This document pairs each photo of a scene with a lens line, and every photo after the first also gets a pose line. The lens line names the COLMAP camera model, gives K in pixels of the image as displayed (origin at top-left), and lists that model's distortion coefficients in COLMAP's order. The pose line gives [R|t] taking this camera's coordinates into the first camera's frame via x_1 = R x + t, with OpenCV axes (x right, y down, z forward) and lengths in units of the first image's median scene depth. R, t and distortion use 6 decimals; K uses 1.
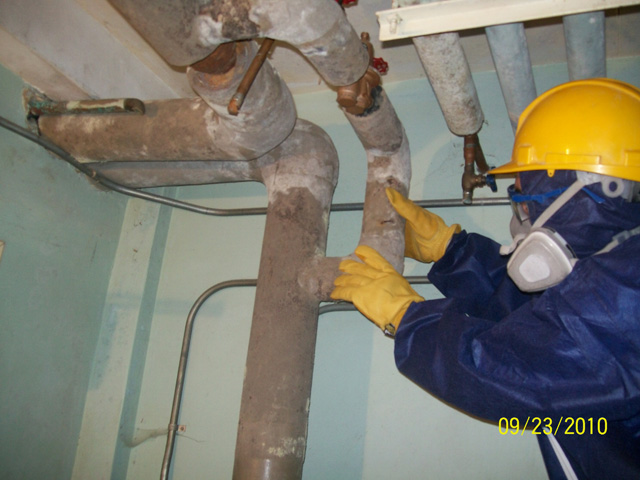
lens RADIAL K [[677.0, 0, 320.3], [0, 677.0, 237.3], [0, 0, 1]] dist [-0.150320, 0.000000]
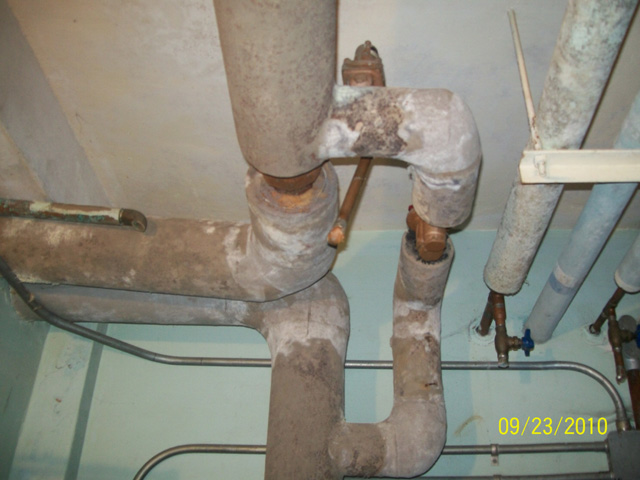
lens RADIAL K [[677.0, 0, 319.2], [0, 677.0, 239.2], [0, 0, 1]] dist [-0.150320, 0.000000]
pose [[0.942851, 0.116405, 0.312220, -0.319100], [-0.043479, 0.971963, -0.231078, 0.000875], [-0.330365, 0.204297, 0.921478, 0.196779]]
